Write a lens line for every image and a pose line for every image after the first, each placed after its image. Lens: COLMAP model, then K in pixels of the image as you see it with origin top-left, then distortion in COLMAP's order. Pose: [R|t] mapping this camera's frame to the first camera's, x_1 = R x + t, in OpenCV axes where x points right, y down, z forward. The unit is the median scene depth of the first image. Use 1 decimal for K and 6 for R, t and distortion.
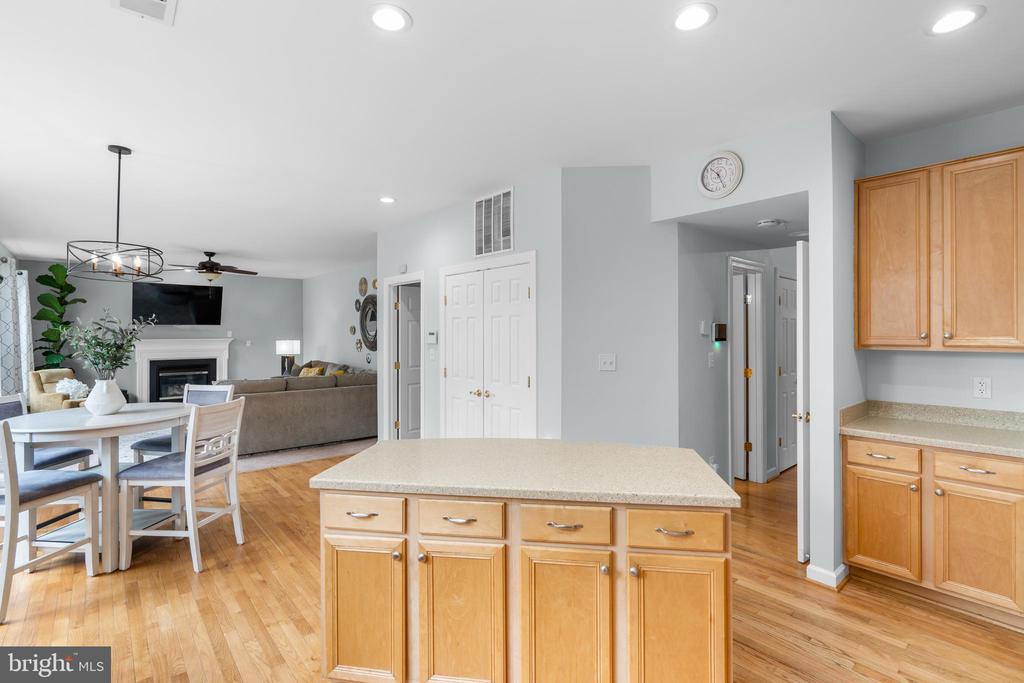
lens RADIAL K [[466.7, 0, 502.1], [0, 466.7, 335.7], [0, 0, 1]] dist [-0.007934, 0.004506]
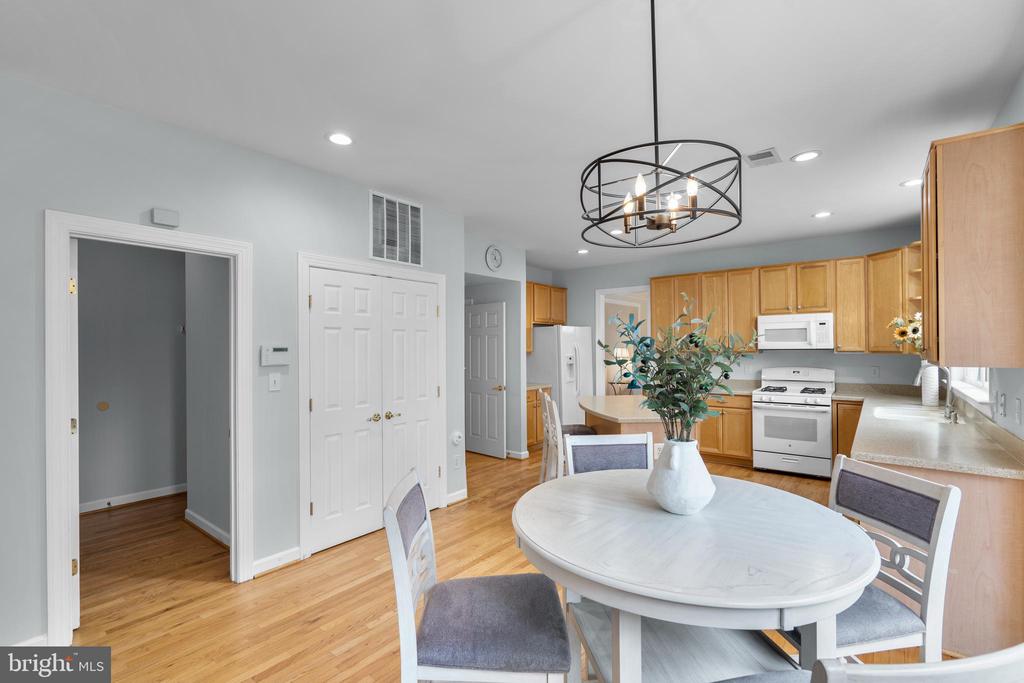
lens RADIAL K [[466.7, 0, 507.2], [0, 466.7, 347.1], [0, 0, 1]] dist [-0.007934, 0.004506]
pose [[-0.183813, 0.000716, 0.982961, -0.522133], [0.011970, 0.999927, 0.001510, -0.003034], [-0.982888, 0.012044, -0.183809, 0.512634]]
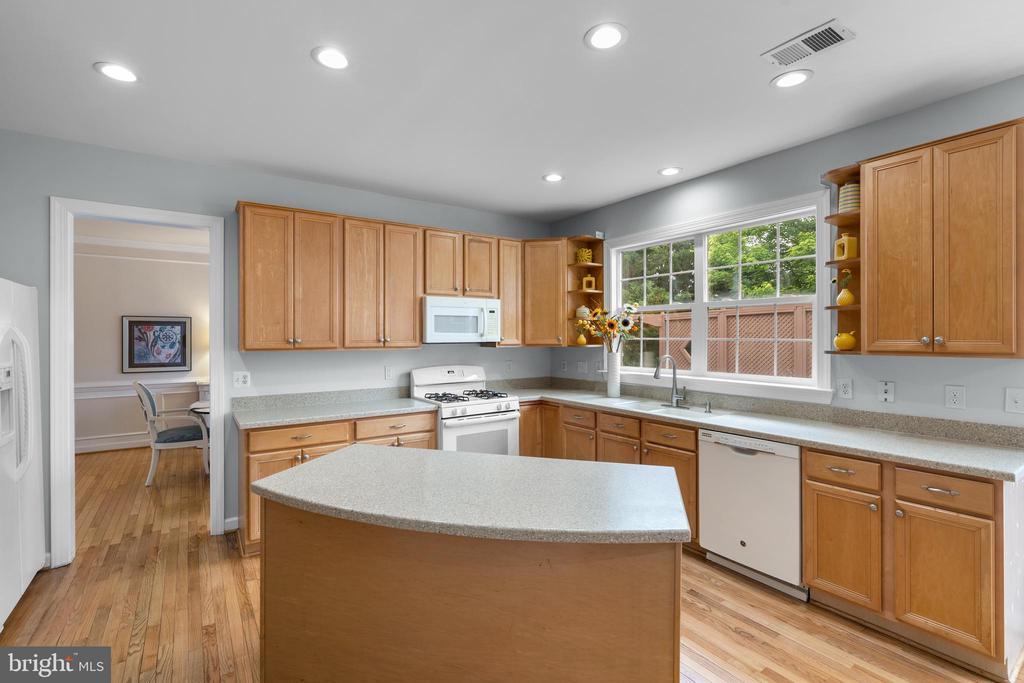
lens RADIAL K [[466.7, 0, 510.9], [0, 466.7, 337.1], [0, 0, 1]] dist [-0.007934, 0.004506]
pose [[-0.993752, 0.003807, 0.111543, -0.031188], [0.004249, 0.999984, 0.003719, -0.001845], [-0.111527, 0.004170, -0.993753, 0.496075]]
